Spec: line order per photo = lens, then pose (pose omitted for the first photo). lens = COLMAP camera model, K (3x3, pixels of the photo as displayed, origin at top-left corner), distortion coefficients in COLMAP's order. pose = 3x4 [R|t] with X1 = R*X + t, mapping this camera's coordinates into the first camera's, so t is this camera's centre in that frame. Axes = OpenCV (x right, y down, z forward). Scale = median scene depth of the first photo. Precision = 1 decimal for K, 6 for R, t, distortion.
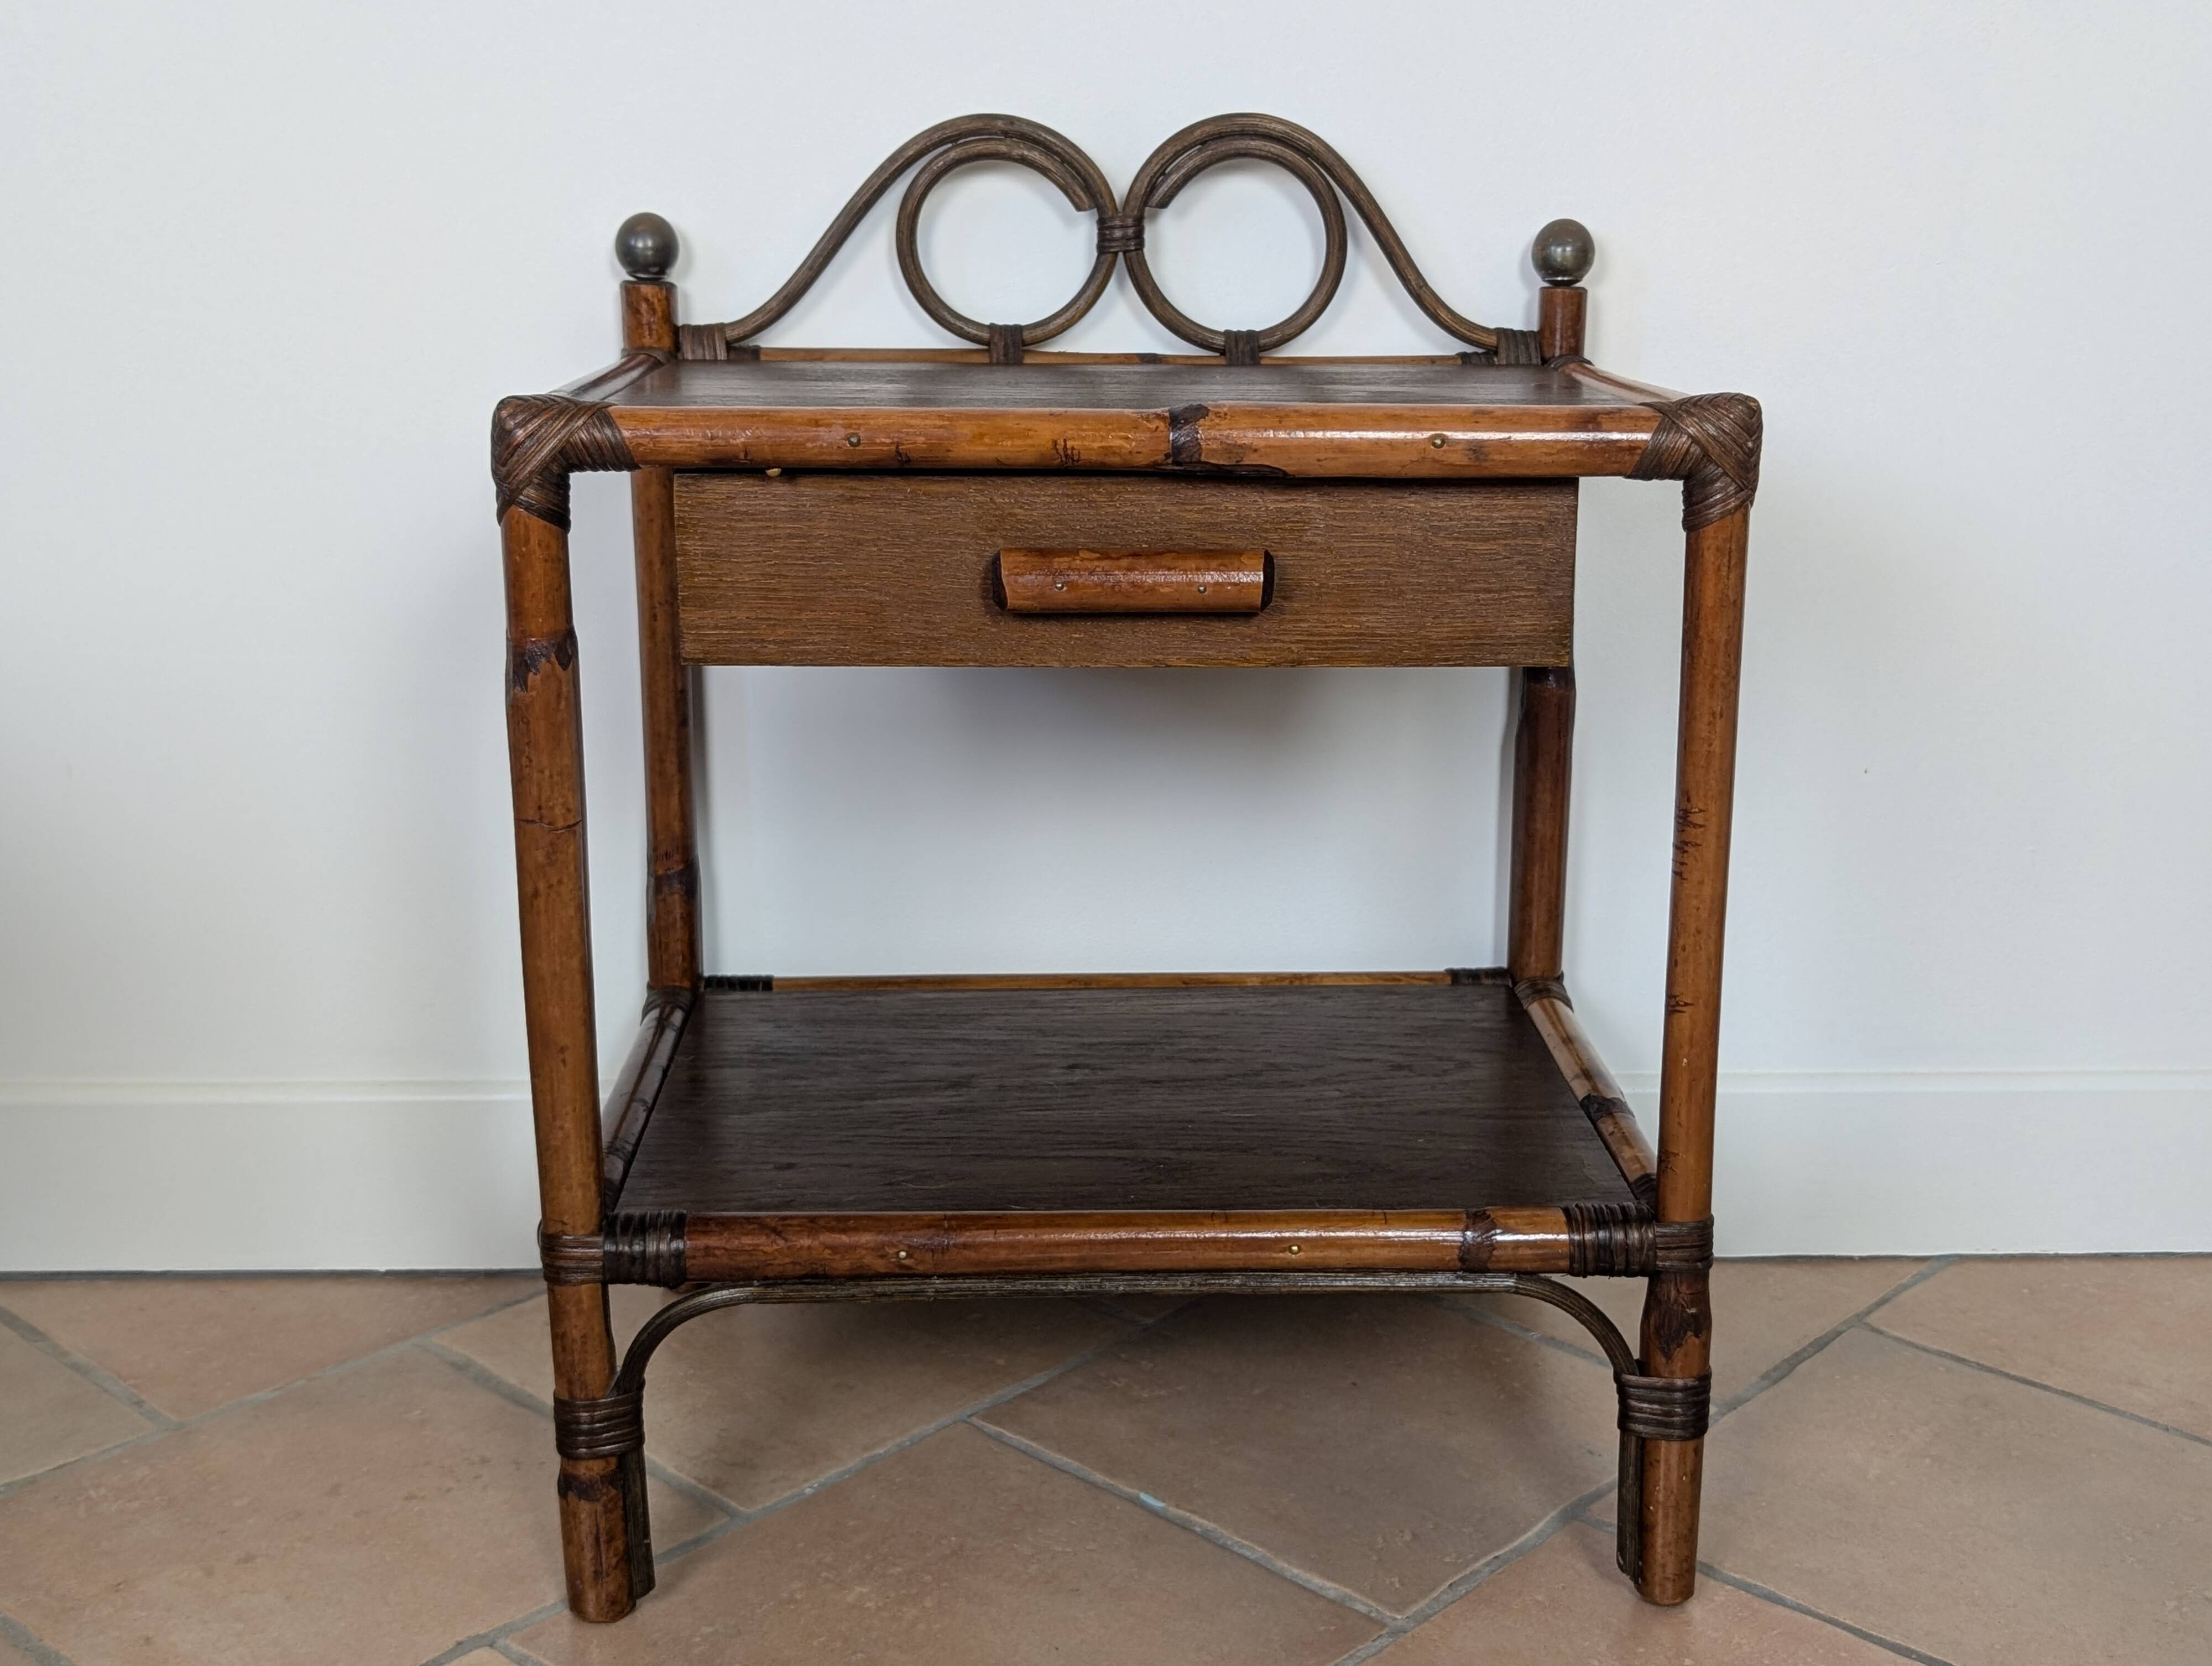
lens RADIAL K [[2622.5, 0, 1128.7], [0, 2622.5, 847.3], [0, 0, 1]] dist [0.043343, 0.000000]
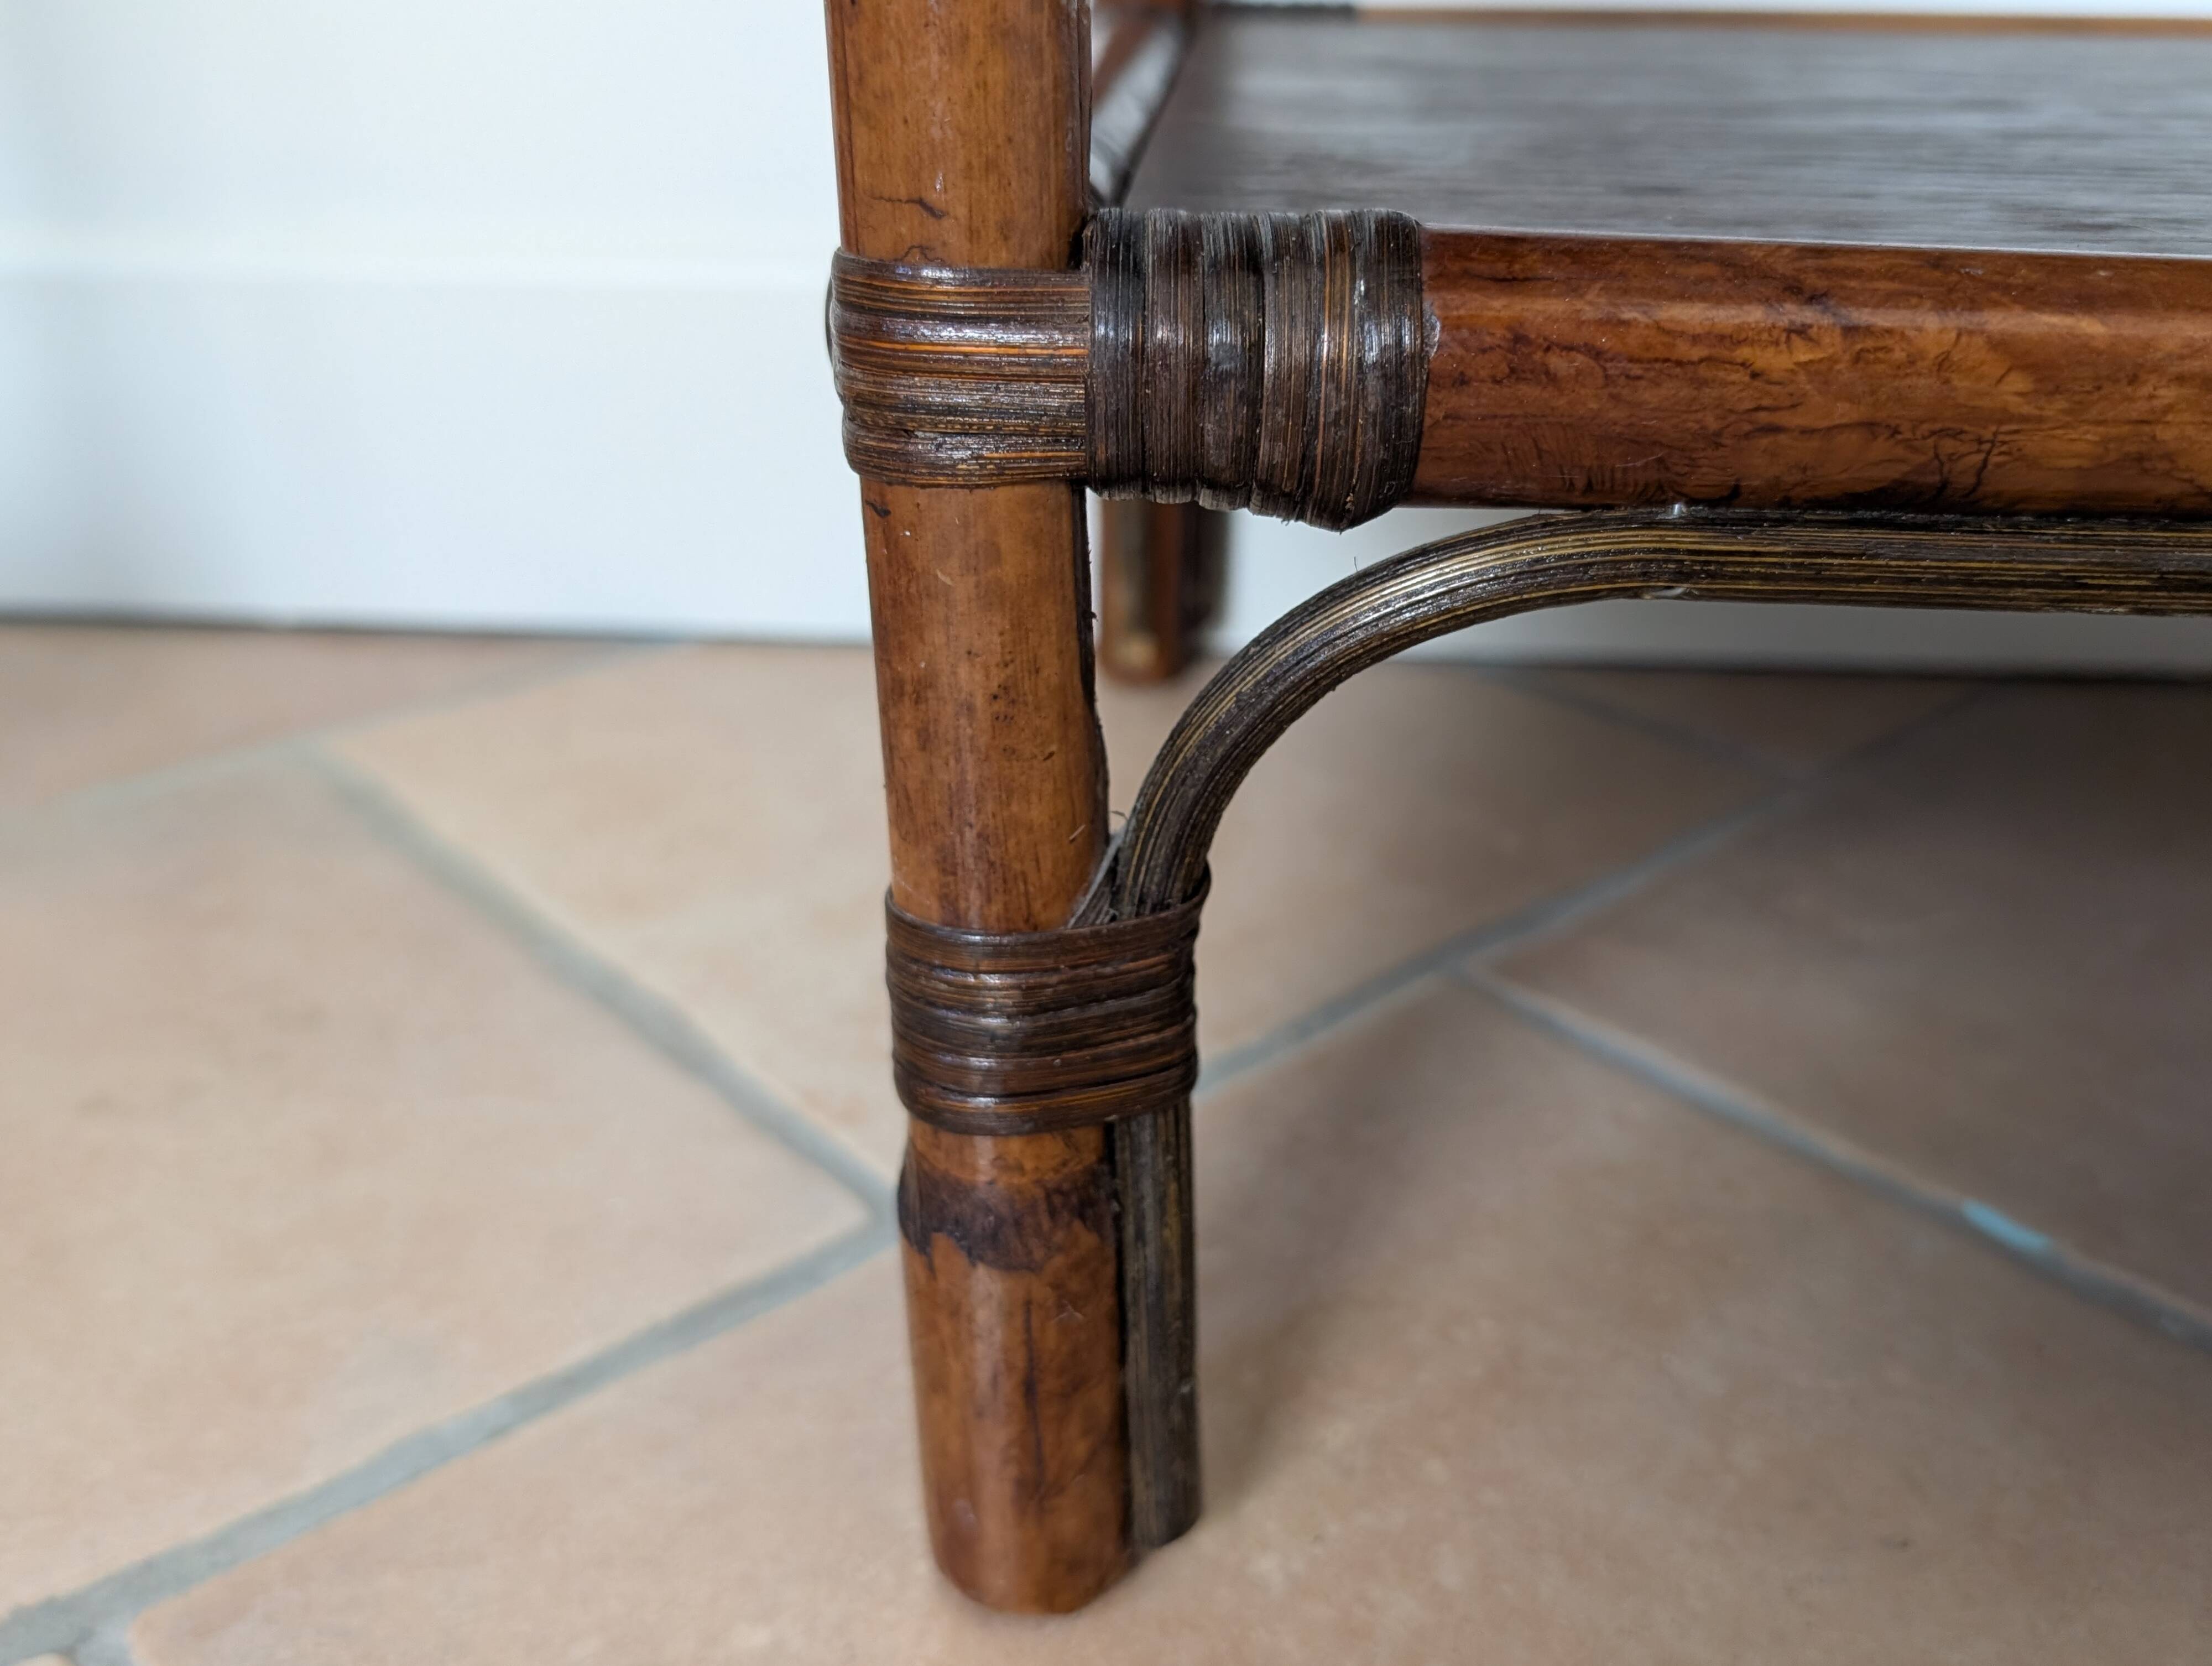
lens RADIAL K [[2141.6, 0, 1120.8], [0, 2141.6, 829.6], [0, 0, 1]] dist [0.010429, 0.000000]
pose [[0.993501, 0.045375, -0.104390, -0.162313], [-0.025758, 0.982941, 0.182111, 0.150626], [0.110873, -0.178238, 0.977721, 0.745546]]
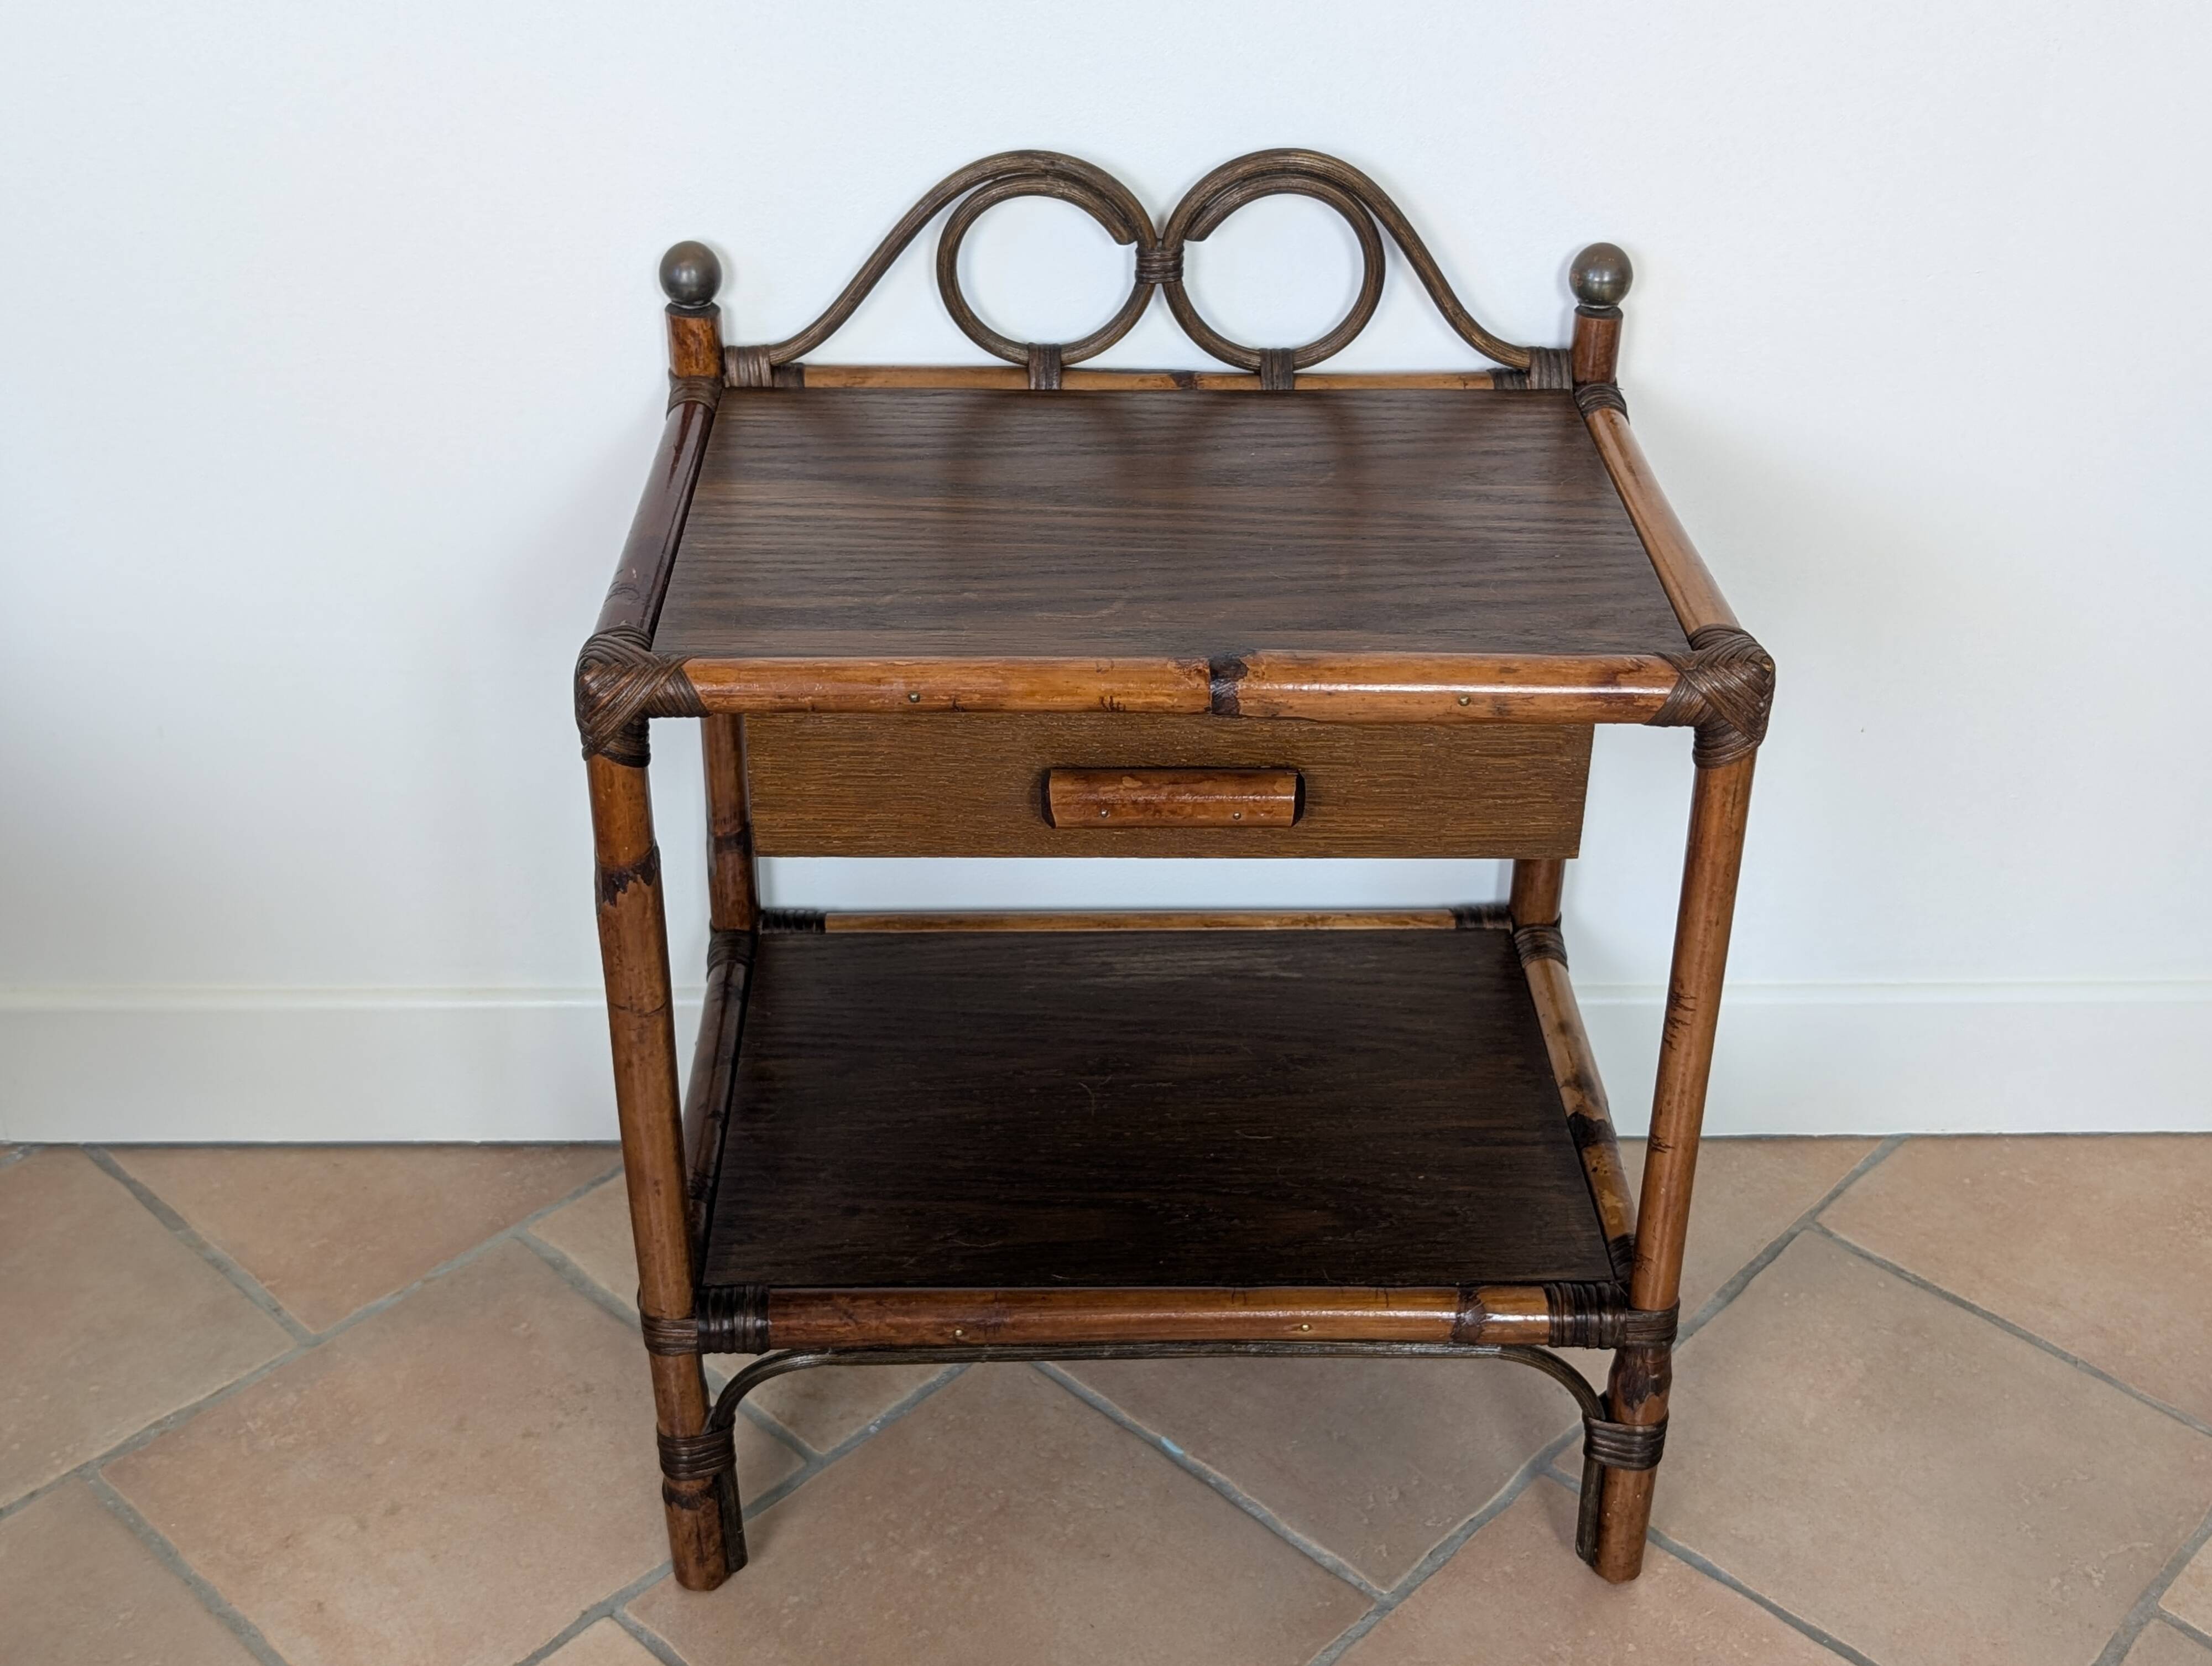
lens RADIAL K [[2622.5, 0, 1089.8], [0, 2622.5, 835.7], [0, 0, 1]] dist [0.043343, 0.000000]
pose [[0.999856, 0.011159, -0.012779, -0.016579], [-0.007231, 0.961708, 0.273979, -0.340044], [0.015346, -0.273847, 0.961651, -0.028867]]
